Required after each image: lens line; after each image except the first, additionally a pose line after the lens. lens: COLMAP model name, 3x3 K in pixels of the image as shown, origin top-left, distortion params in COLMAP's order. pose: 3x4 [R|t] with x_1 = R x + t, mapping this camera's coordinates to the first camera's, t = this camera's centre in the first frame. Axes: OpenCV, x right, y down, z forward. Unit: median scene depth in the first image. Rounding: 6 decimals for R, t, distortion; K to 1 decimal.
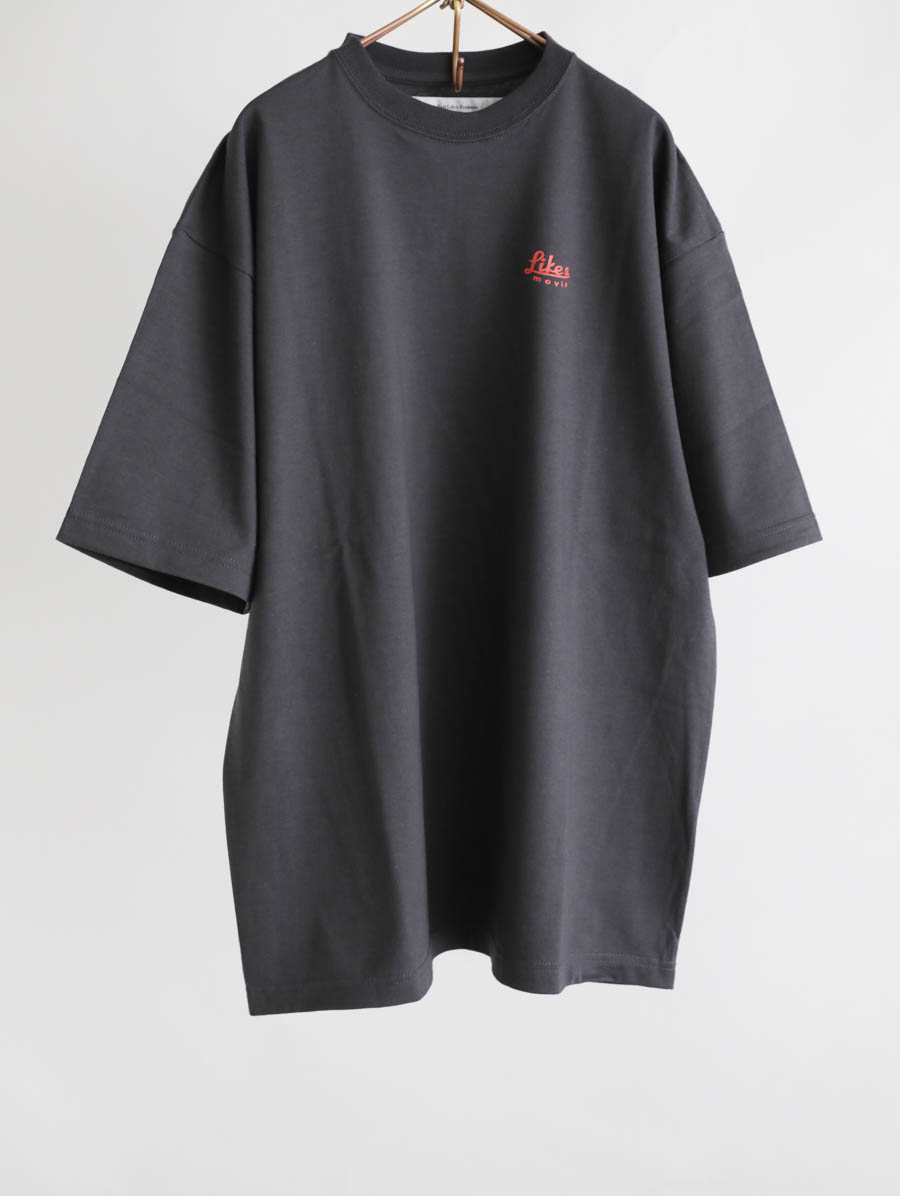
lens RADIAL K [[1679.8, 0, 447.5], [0, 1679.8, 598.8], [0, 0, 1]] dist [0.024141, 0.000000]
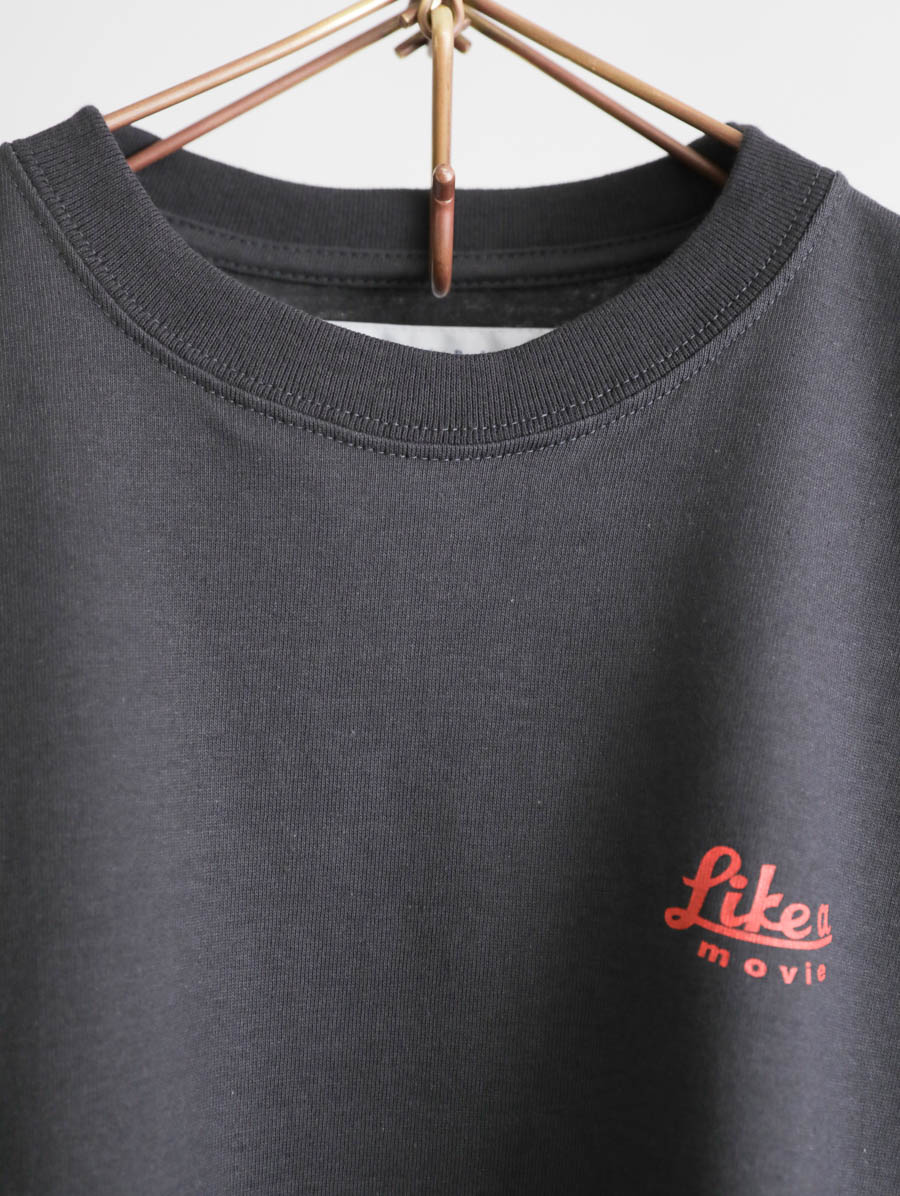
lens RADIAL K [[1679.8, 0, 450.0], [0, 1679.8, 597.0], [0, 0, 1]] dist [0.024141, 0.000000]
pose [[0.997629, 0.019804, -0.065908, 0.028624], [-0.035487, 0.968591, -0.246116, -0.178106], [0.058963, 0.247871, 0.966997, 0.731319]]
